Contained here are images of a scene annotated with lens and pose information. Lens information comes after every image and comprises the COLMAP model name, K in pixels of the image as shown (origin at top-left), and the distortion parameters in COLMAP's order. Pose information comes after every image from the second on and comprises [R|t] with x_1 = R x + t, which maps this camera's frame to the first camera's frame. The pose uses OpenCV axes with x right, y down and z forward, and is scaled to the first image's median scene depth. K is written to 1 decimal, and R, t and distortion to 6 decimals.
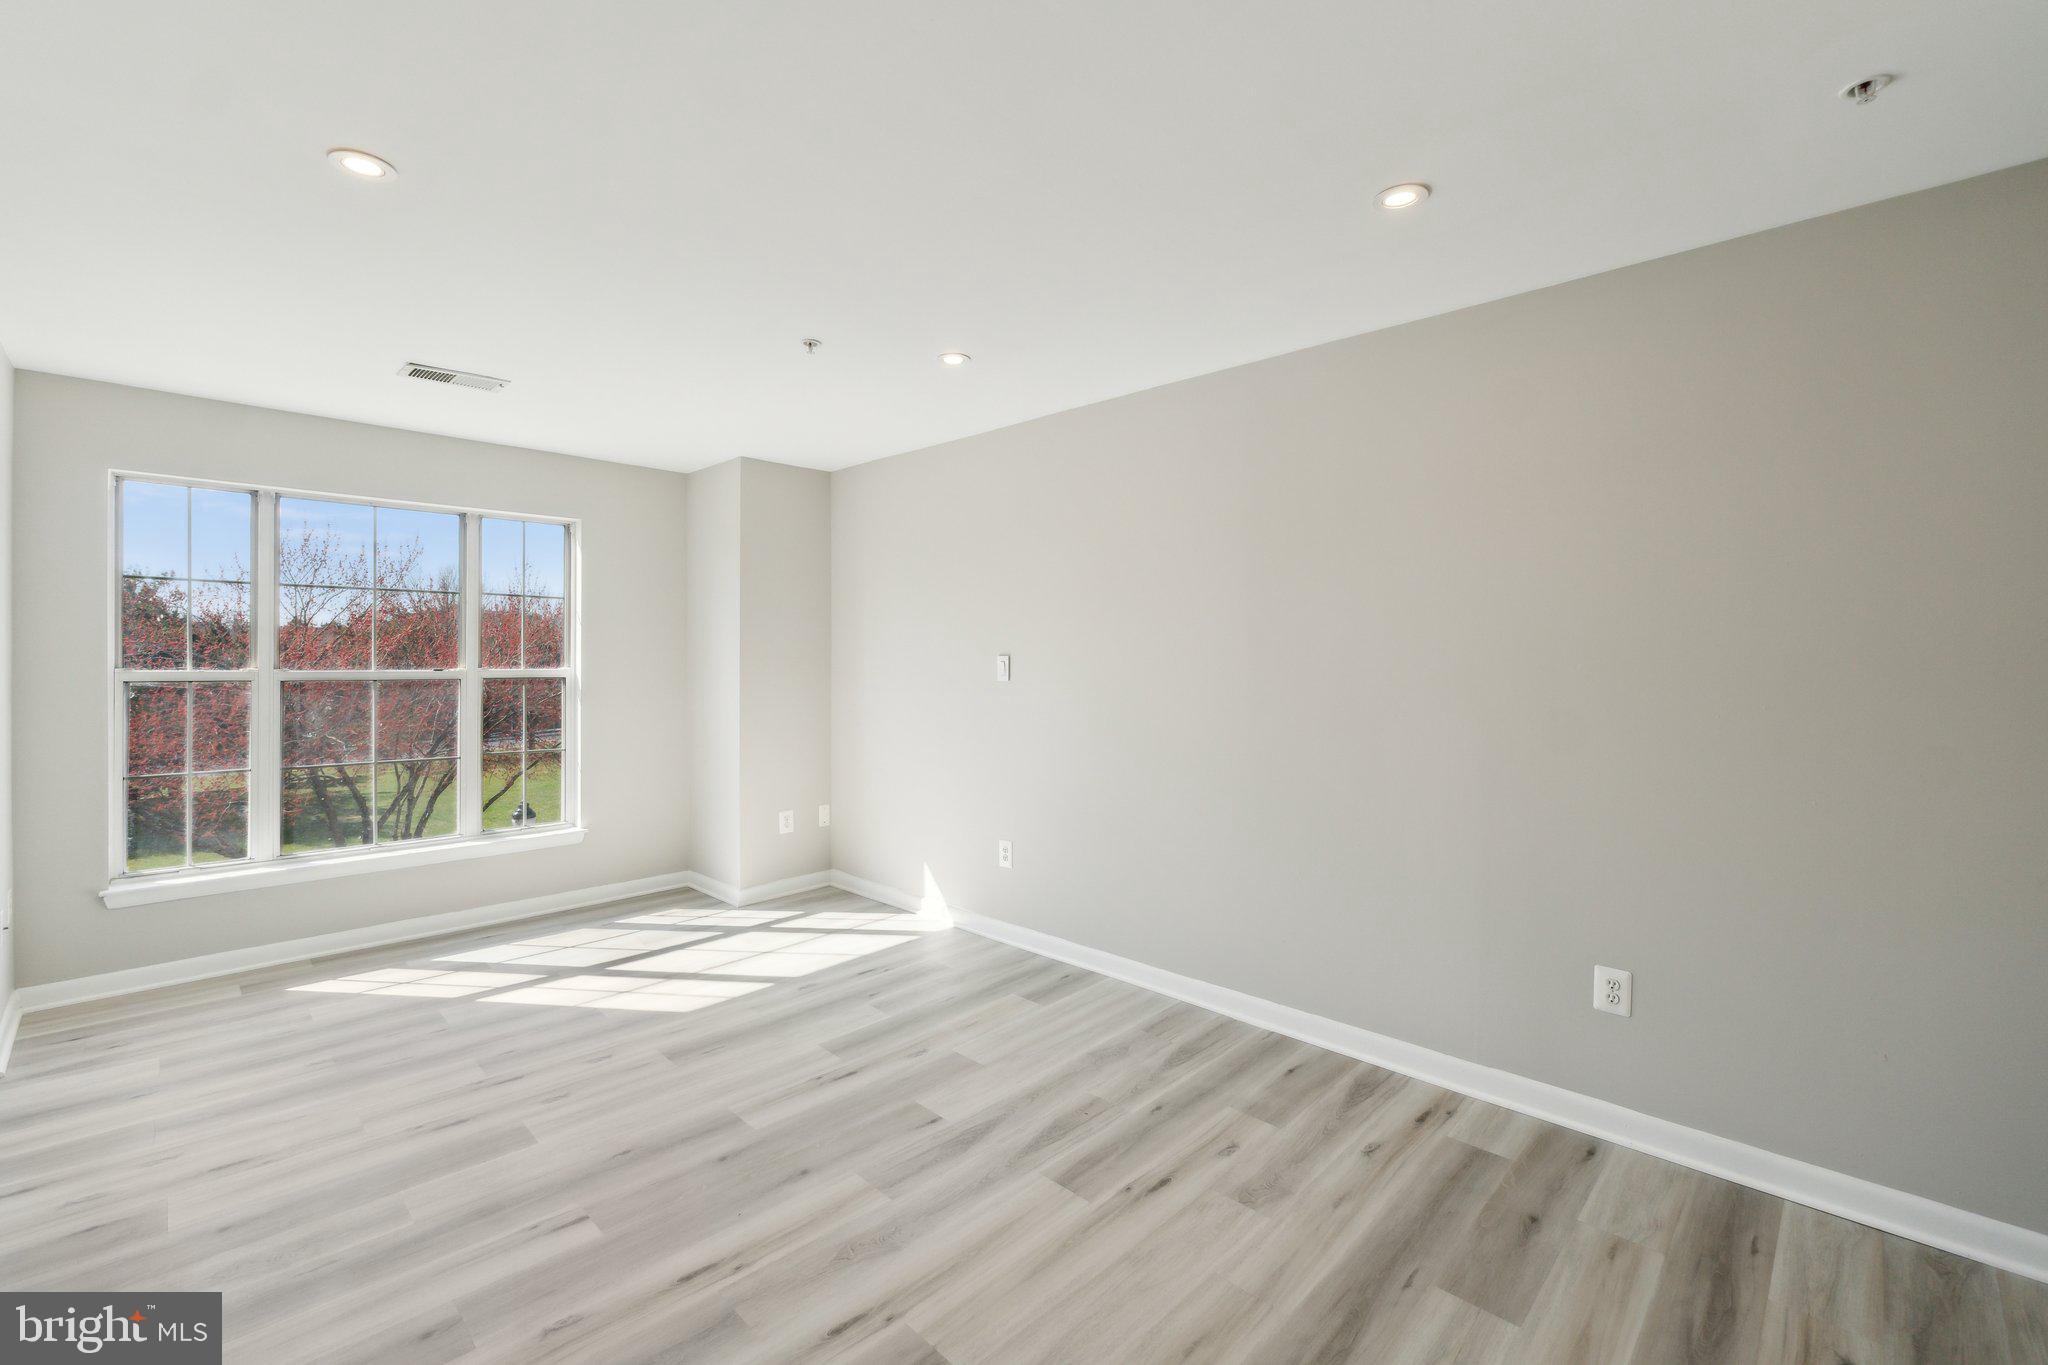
lens RADIAL K [[858.2, 0, 1033.4], [0, 858.2, 678.4], [0, 0, 1]] dist [-0.009247, 0.000027]
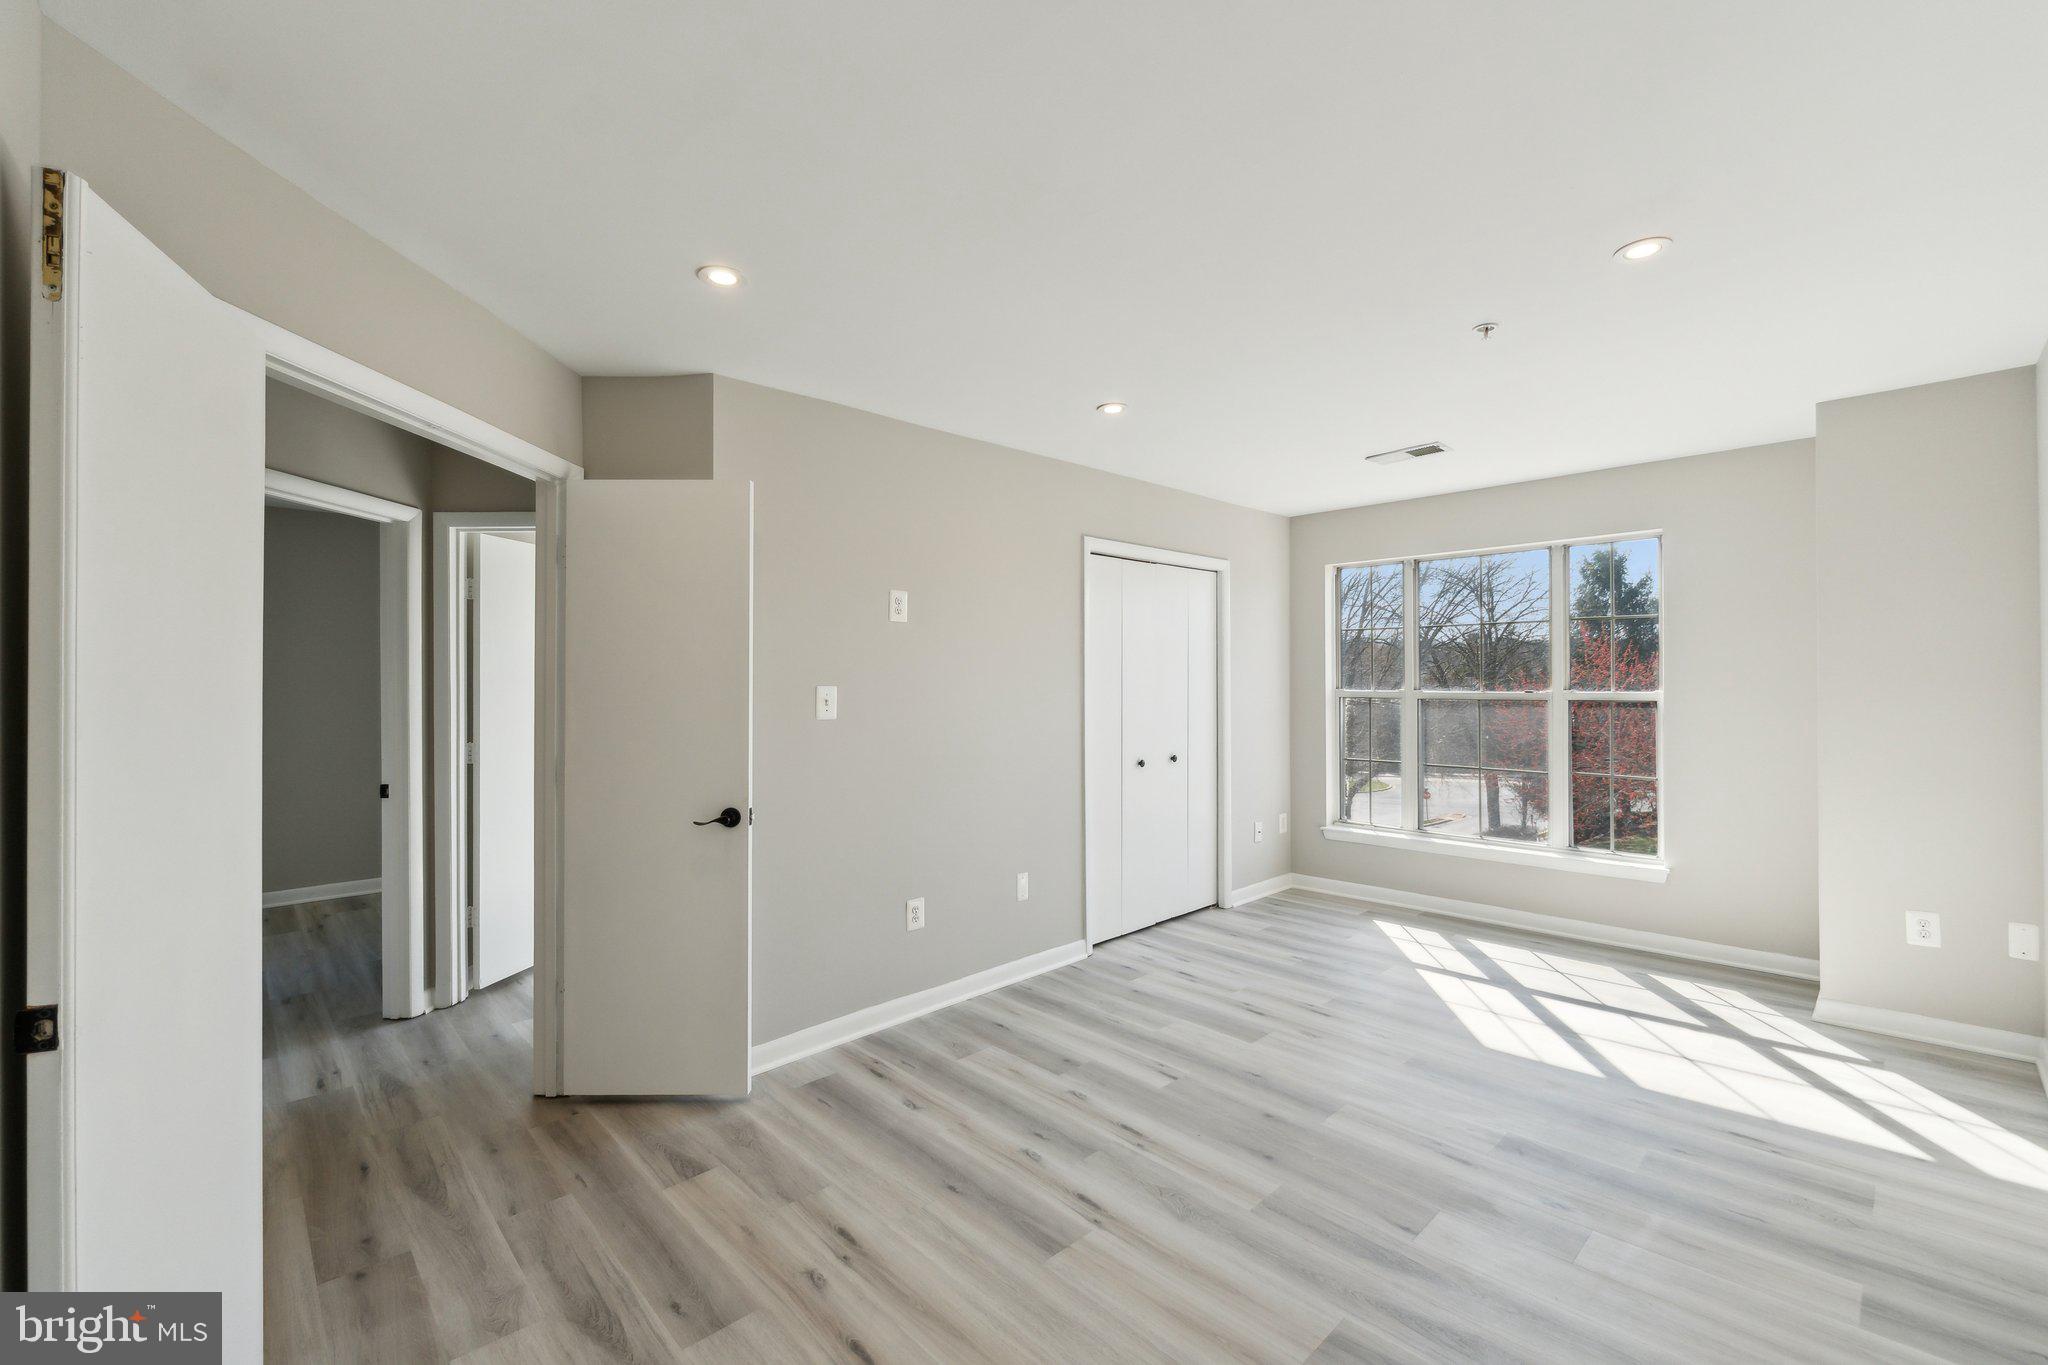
lens RADIAL K [[858.2, 0, 1021.7], [0, 858.2, 674.2], [0, 0, 1]] dist [-0.009247, 0.000027]
pose [[-0.036877, -0.012179, -0.999246, 0.539352], [-0.017285, 0.999784, -0.011547, -0.010154], [0.999170, 0.016846, -0.037080, 0.464990]]
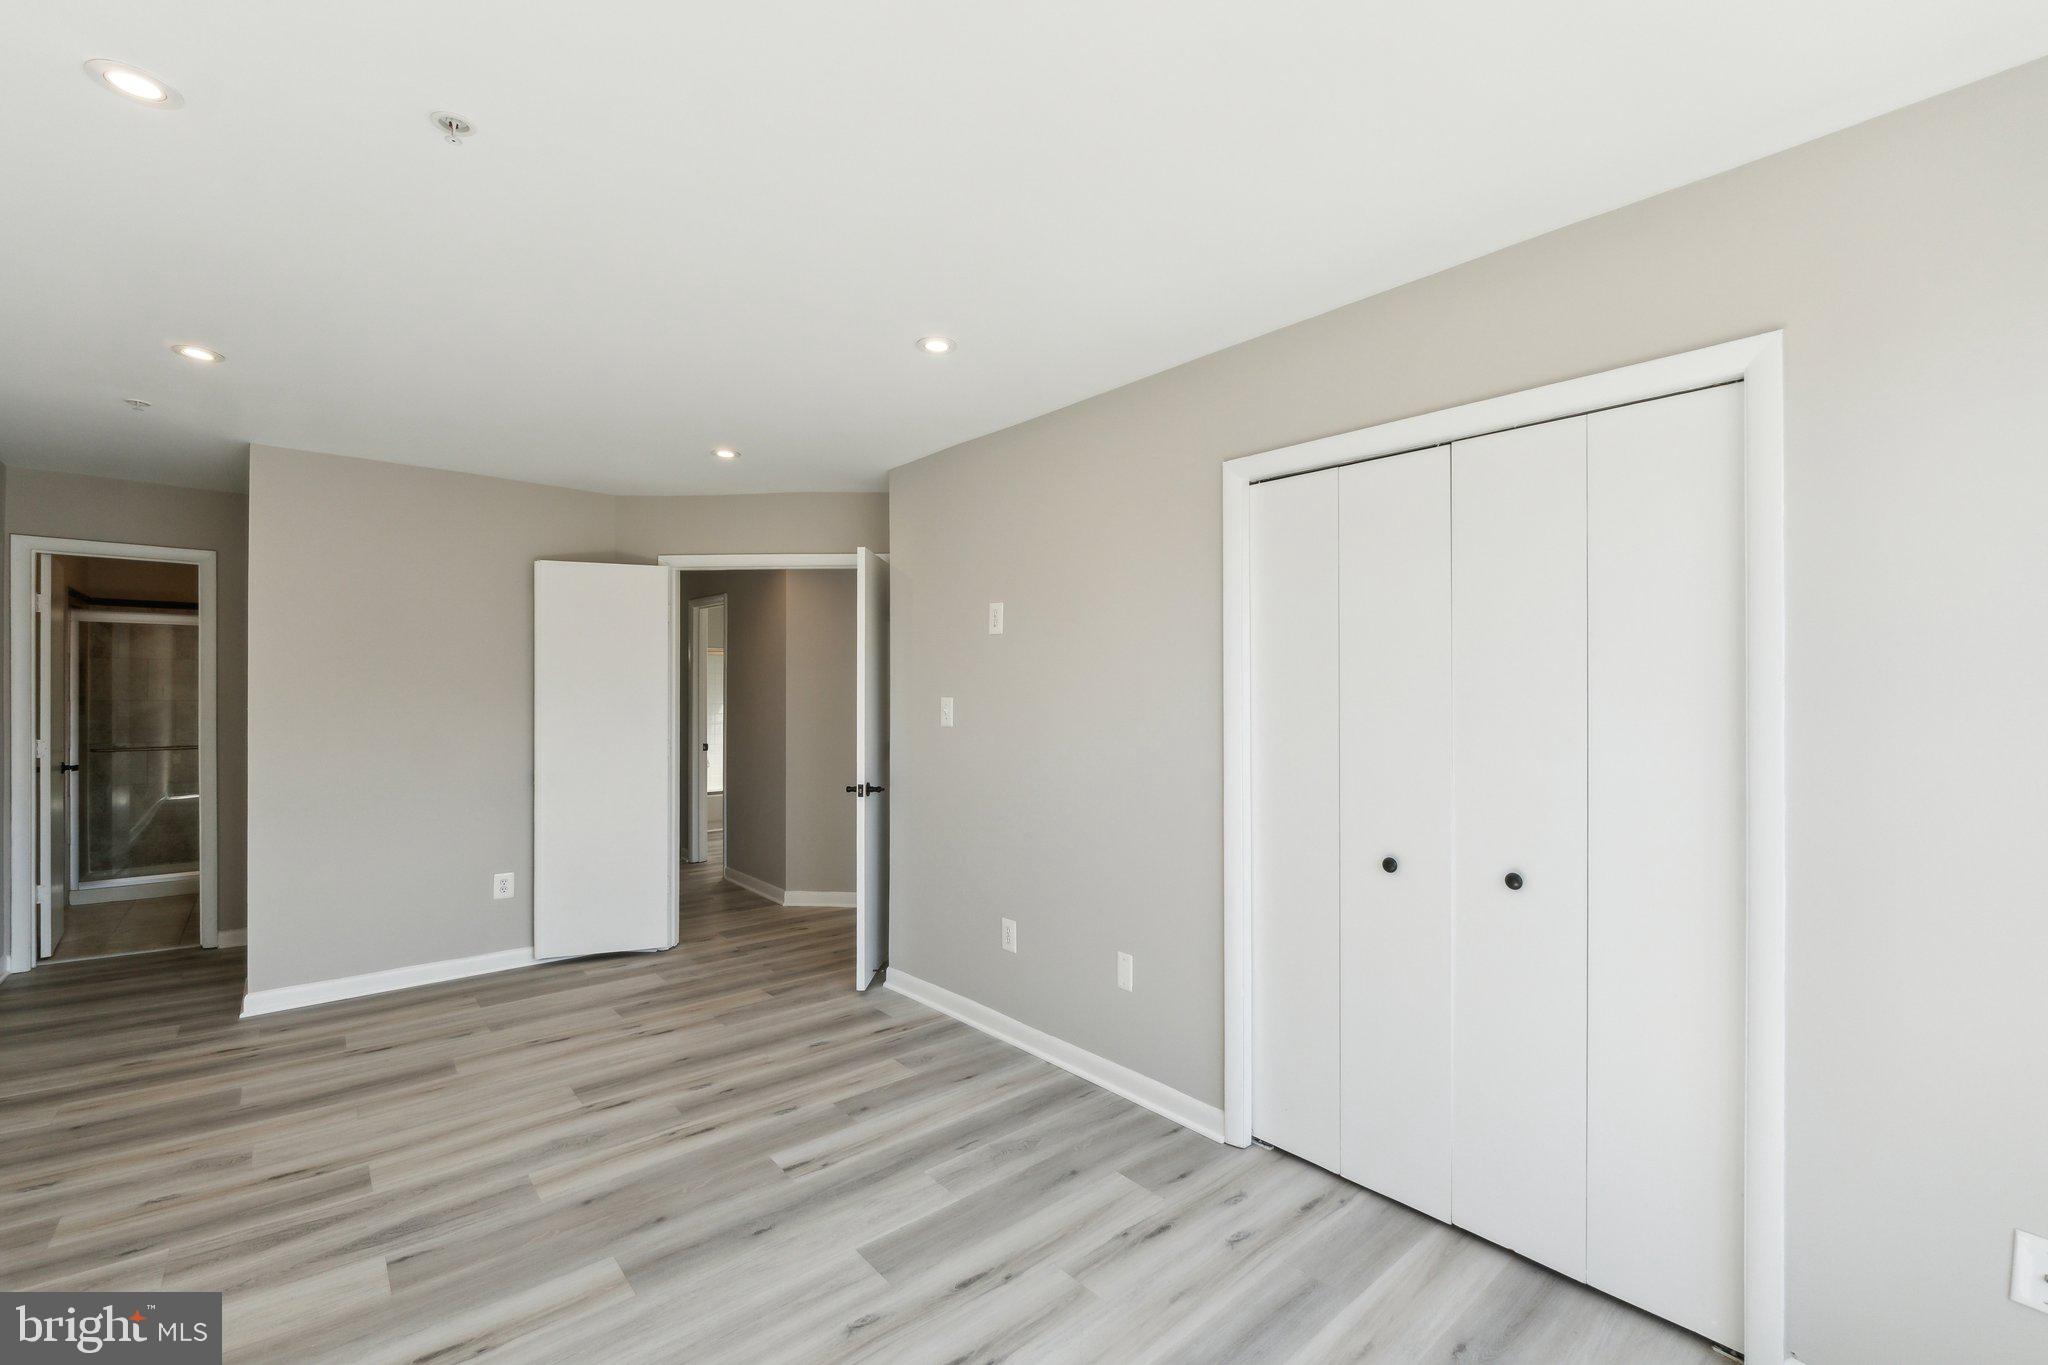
lens RADIAL K [[858.2, 0, 1023.8], [0, 858.2, 683.5], [0, 0, 1]] dist [-0.009247, 0.000027]
pose [[-0.995826, -0.002239, 0.091242, -0.569130], [-0.001155, 0.999928, 0.011927, -0.034389], [-0.091262, 0.011772, -0.995757, 1.269428]]
